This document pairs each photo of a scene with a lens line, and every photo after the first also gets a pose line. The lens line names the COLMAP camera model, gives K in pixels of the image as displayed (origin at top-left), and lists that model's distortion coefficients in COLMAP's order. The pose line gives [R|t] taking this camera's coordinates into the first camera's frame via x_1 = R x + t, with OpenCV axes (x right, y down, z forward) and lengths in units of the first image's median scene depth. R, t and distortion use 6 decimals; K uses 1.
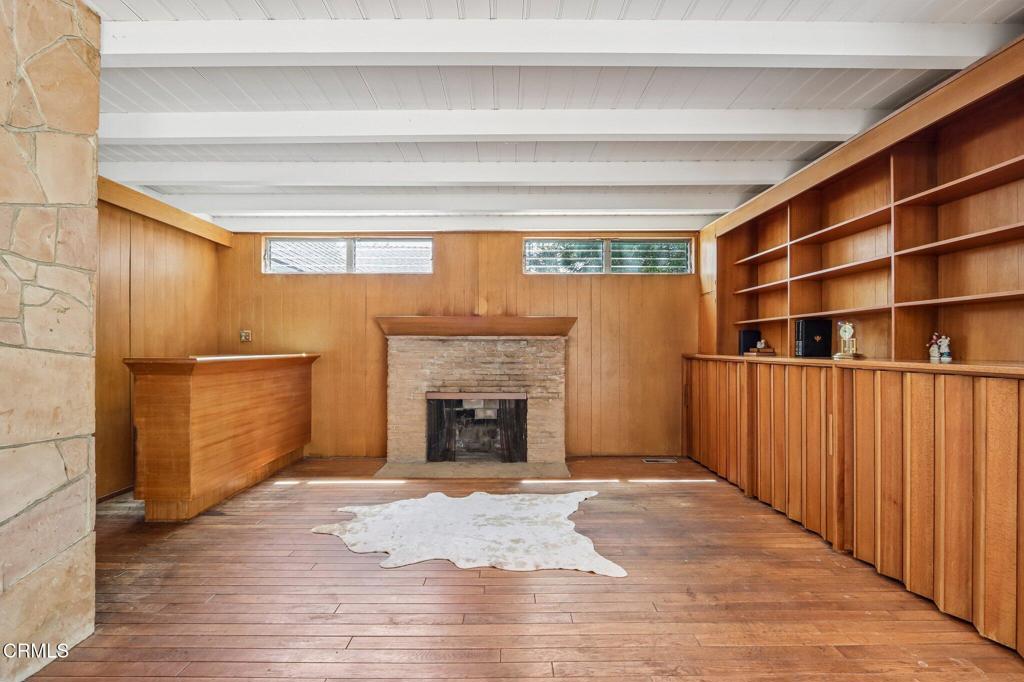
lens RADIAL K [[475.3, 0, 509.2], [0, 475.3, 347.6], [0, 0, 1]] dist [-0.019127, 0.002215]
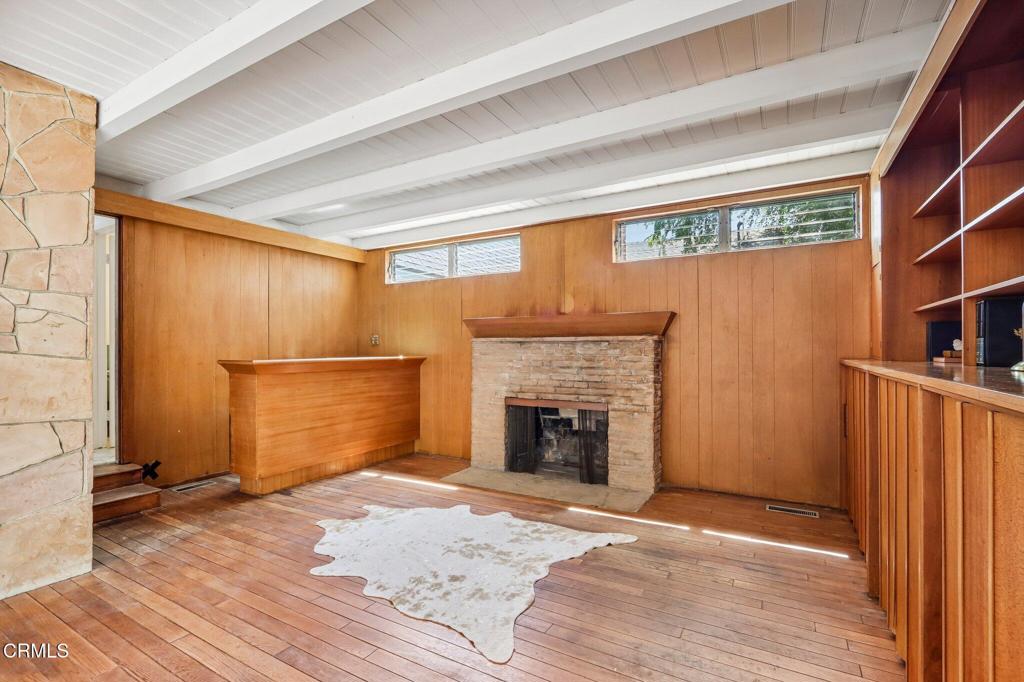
lens RADIAL K [[475.3, 0, 510.0], [0, 475.3, 348.3], [0, 0, 1]] dist [-0.019127, 0.002215]
pose [[0.862386, -0.004563, -0.506231, 0.365593], [0.004256, 0.999989, -0.001764, -0.002654], [0.506233, -0.000634, 0.862396, 0.216854]]
